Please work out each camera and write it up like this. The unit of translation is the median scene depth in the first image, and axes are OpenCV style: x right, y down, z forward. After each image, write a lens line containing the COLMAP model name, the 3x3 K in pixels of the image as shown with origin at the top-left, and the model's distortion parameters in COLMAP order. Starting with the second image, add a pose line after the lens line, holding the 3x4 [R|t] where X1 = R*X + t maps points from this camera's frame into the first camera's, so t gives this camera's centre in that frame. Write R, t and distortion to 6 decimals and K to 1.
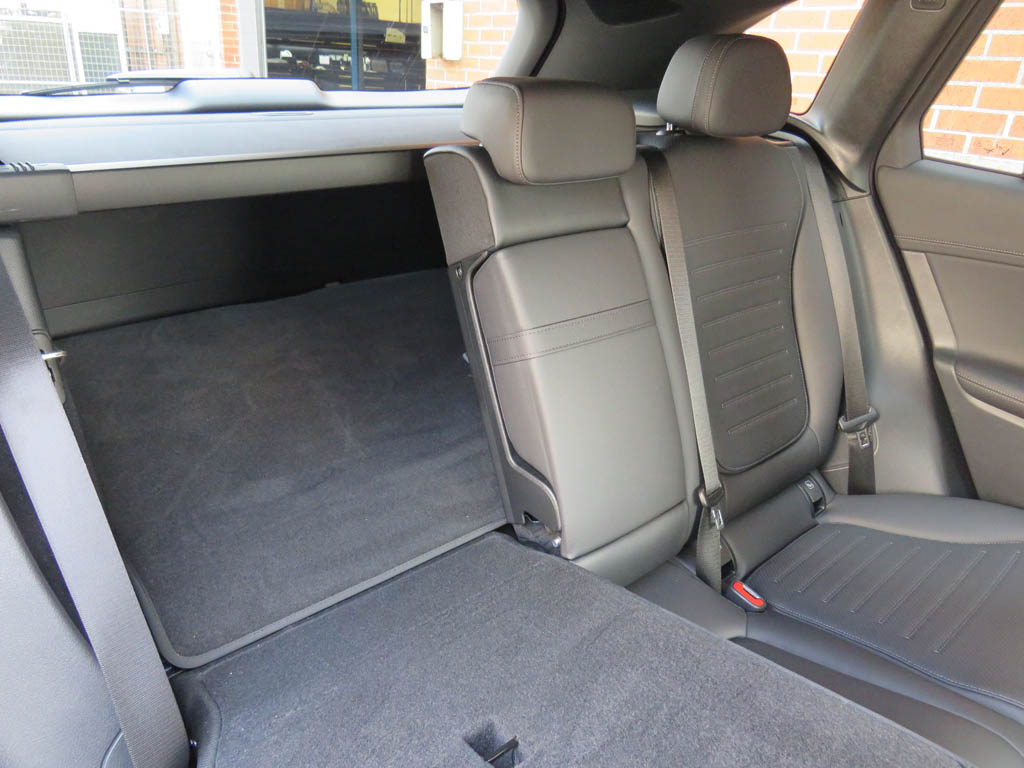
lens RADIAL K [[732.7, 0, 512.0], [0, 732.7, 384.0], [0, 0, 1]] dist [-0.017008, -0.002246]
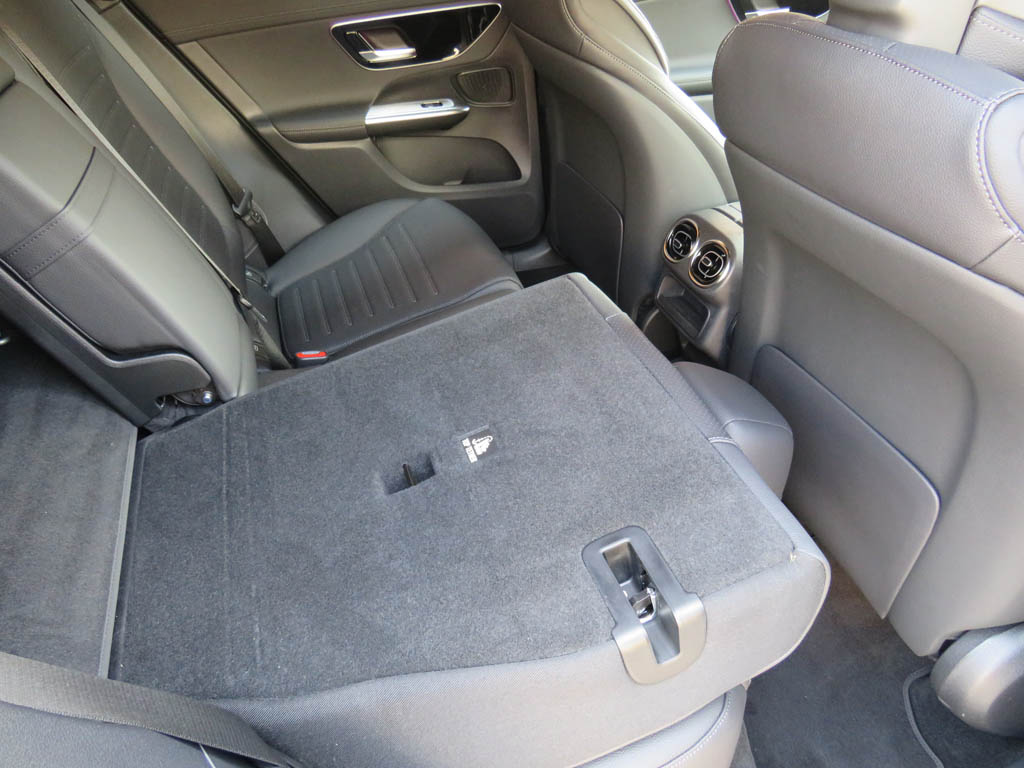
lens RADIAL K [[732.7, 0, 512.0], [0, 732.7, 384.0], [0, 0, 1]] dist [-0.017008, -0.002246]
pose [[0.362905, -0.591002, 0.720428, -0.362444], [0.436756, 0.790834, 0.428749, -0.031791], [-0.823131, 0.159056, 0.545121, 0.086177]]
